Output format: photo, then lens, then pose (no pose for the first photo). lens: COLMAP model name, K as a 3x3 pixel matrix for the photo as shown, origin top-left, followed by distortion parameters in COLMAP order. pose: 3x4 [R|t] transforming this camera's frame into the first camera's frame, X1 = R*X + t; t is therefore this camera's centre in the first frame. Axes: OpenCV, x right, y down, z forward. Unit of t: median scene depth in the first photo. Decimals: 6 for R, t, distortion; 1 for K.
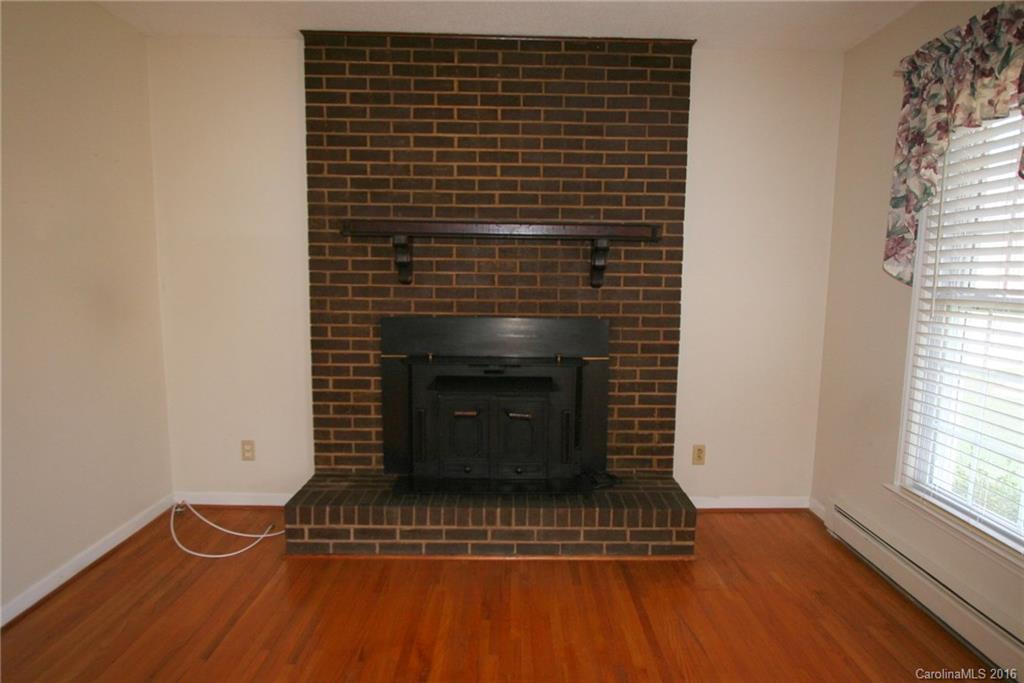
lens RADIAL K [[606.1, 0, 514.9], [0, 606.1, 345.9], [0, 0, 1]] dist [-0.005235, -0.003508]
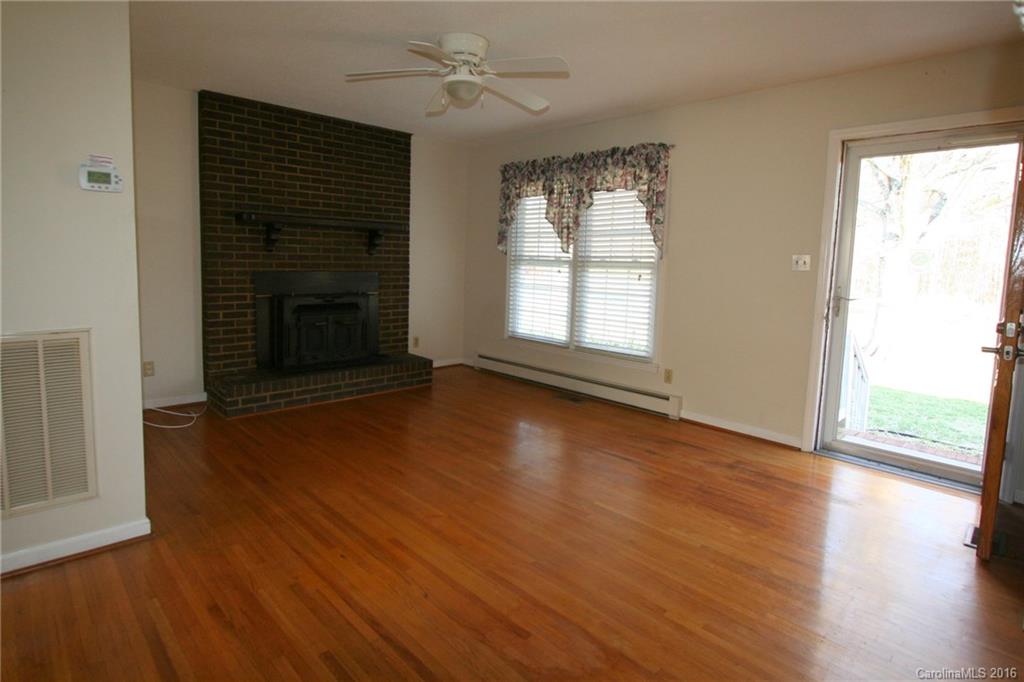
lens RADIAL K [[616.7, 0, 506.1], [0, 616.7, 338.9], [0, 0, 1]] dist [-0.009917, 0.004062]
pose [[0.720162, -0.083661, 0.688743, -0.929621], [0.067344, 0.996445, 0.050621, 0.097453], [-0.690529, 0.009928, 0.723236, -0.691971]]
